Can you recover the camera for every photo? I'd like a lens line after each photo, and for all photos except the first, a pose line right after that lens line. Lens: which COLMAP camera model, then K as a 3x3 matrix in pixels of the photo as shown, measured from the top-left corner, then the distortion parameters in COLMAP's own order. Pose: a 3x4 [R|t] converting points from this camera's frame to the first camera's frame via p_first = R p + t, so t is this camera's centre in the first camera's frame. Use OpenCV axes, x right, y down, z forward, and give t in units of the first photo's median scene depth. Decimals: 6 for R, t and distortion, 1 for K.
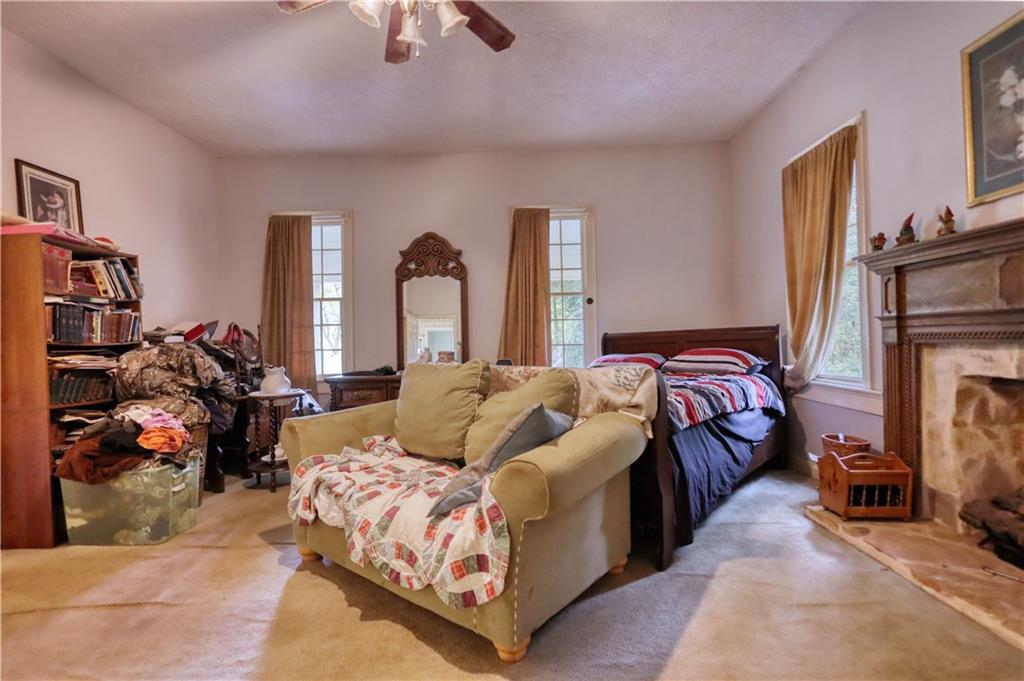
lens RADIAL K [[482.4, 0, 512.0], [0, 482.4, 340.5], [0, 0, 1]] dist [-0.000088, -0.000019]
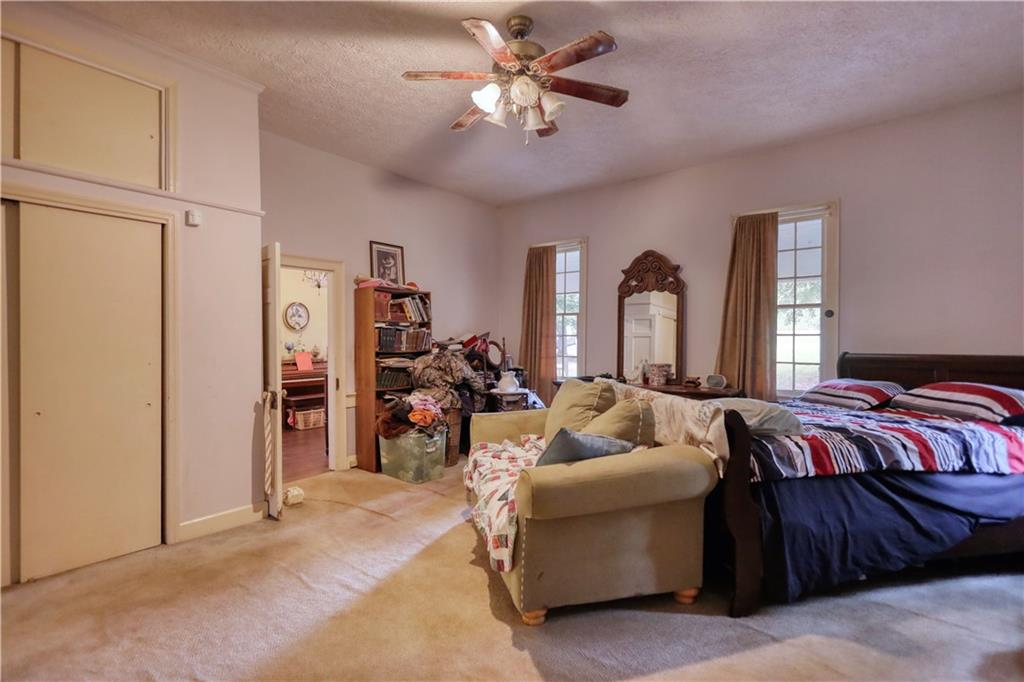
lens RADIAL K [[475.3, 0, 512.0], [0, 475.3, 341.0], [0, 0, 1]] dist [0.000884, -0.000066]
pose [[0.791259, 0.025022, -0.610968, 0.393864], [-0.018578, 0.999685, 0.016882, -0.062580], [0.611198, -0.002008, 0.791475, -0.018986]]
